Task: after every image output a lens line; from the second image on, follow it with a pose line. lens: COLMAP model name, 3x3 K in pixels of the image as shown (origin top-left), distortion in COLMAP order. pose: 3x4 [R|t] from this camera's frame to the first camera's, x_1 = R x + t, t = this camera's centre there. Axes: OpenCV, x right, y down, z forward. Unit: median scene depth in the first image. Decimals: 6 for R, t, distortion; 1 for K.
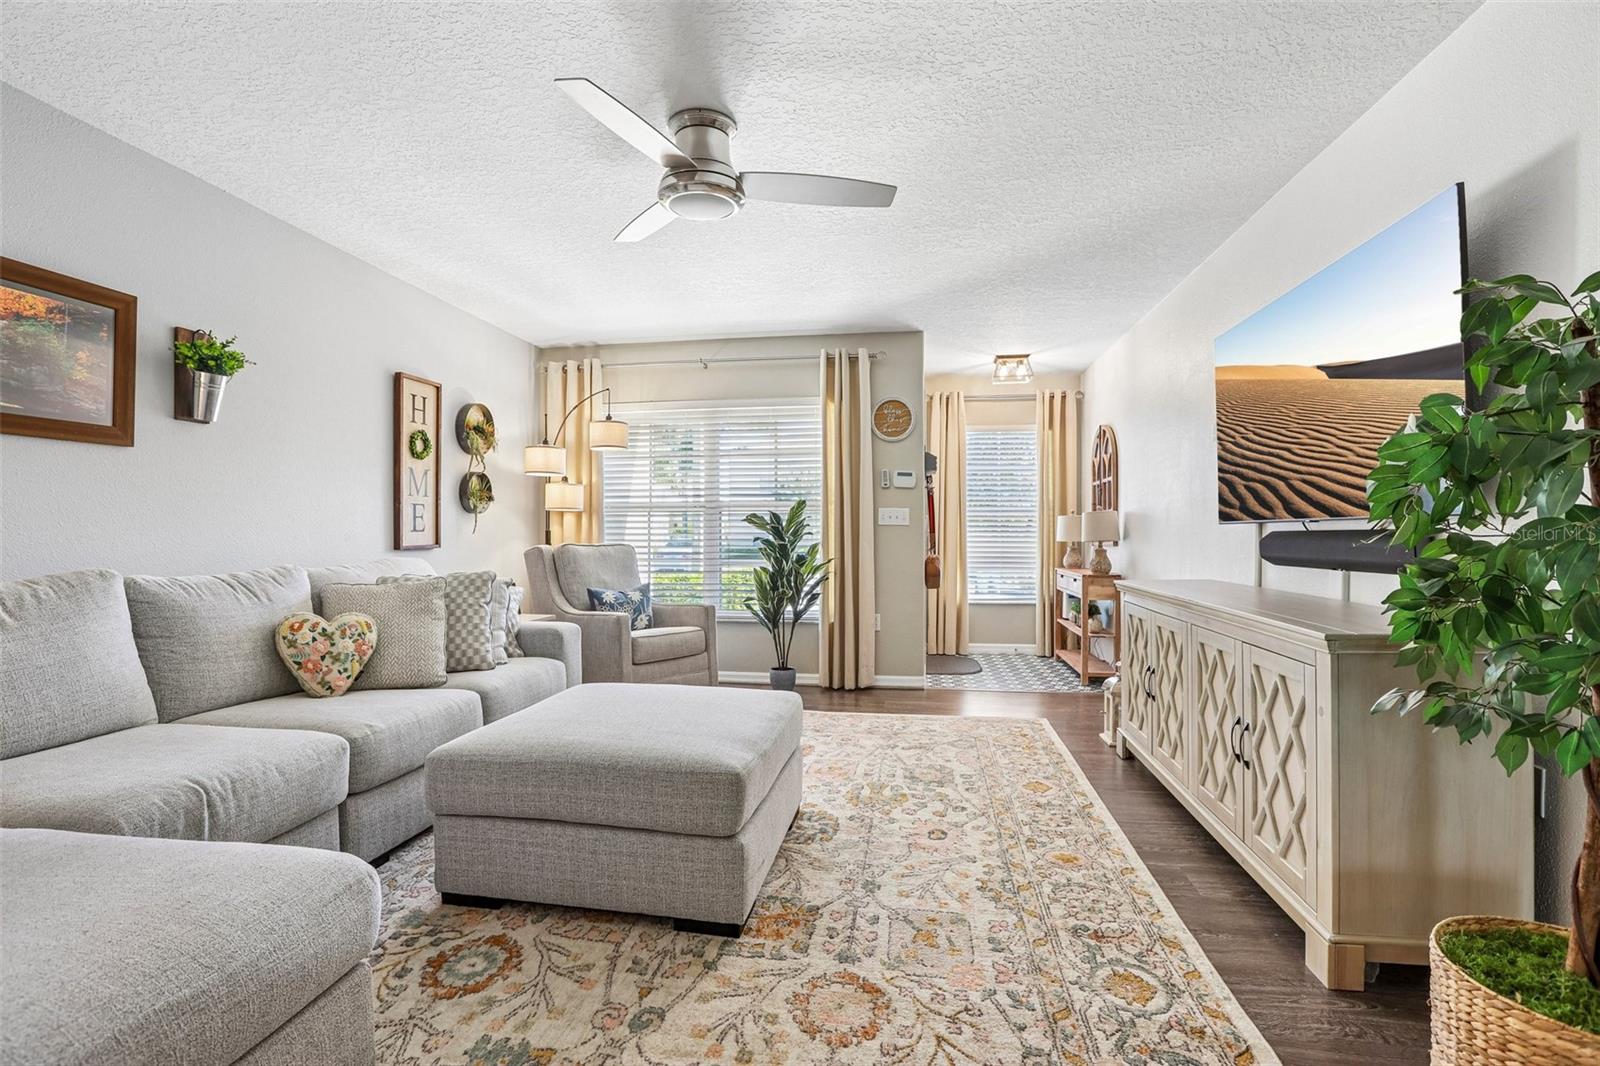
lens RADIAL K [[728.1, 0, 797.6], [0, 728.1, 526.6], [0, 0, 1]] dist [-0.048635, 0.015922]
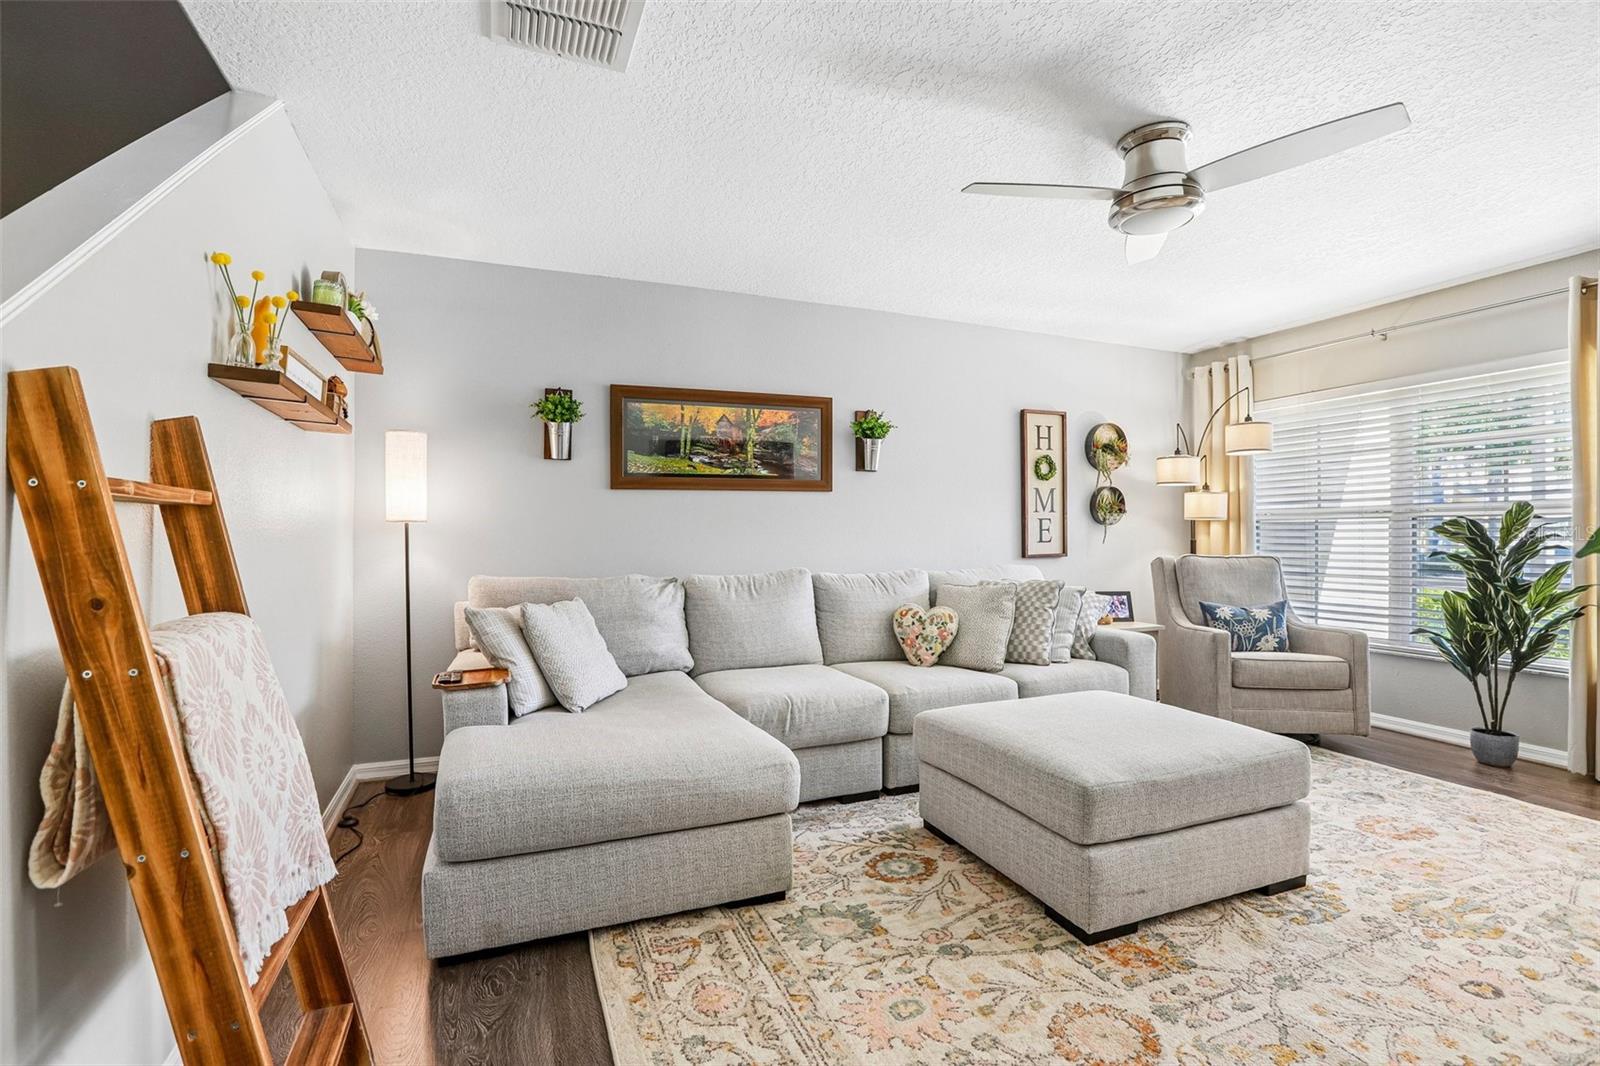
lens RADIAL K [[728.1, 0, 795.6], [0, 728.1, 527.8], [0, 0, 1]] dist [-0.048635, 0.015922]
pose [[0.514389, -0.006313, -0.857534, 0.358433], [0.009294, 0.999955, -0.001787, -0.024007], [0.857507, -0.007051, 0.514424, 0.061020]]
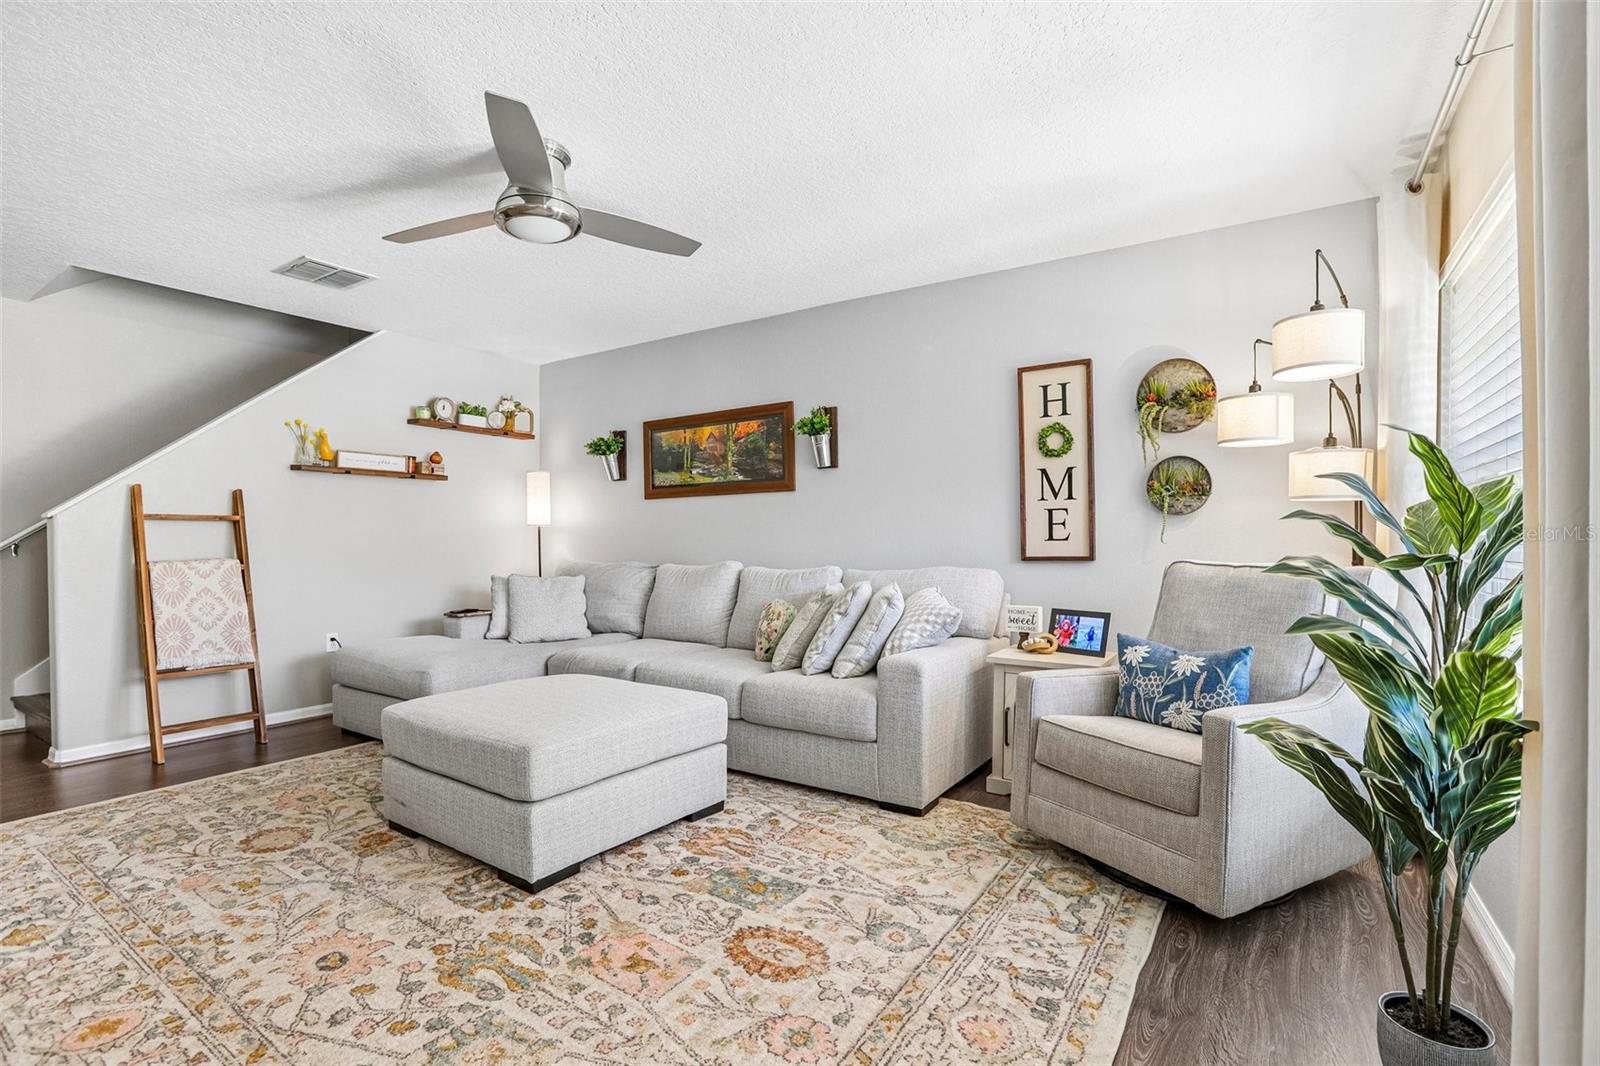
lens RADIAL K [[728.1, 0, 800.9], [0, 728.1, 556.8], [0, 0, 1]] dist [-0.048635, 0.015922]
pose [[-0.409702, 0.023533, -0.911916, 0.524990], [0.011301, 0.999721, 0.020721, 0.006207], [0.912150, -0.001816, -0.409853, 1.409223]]
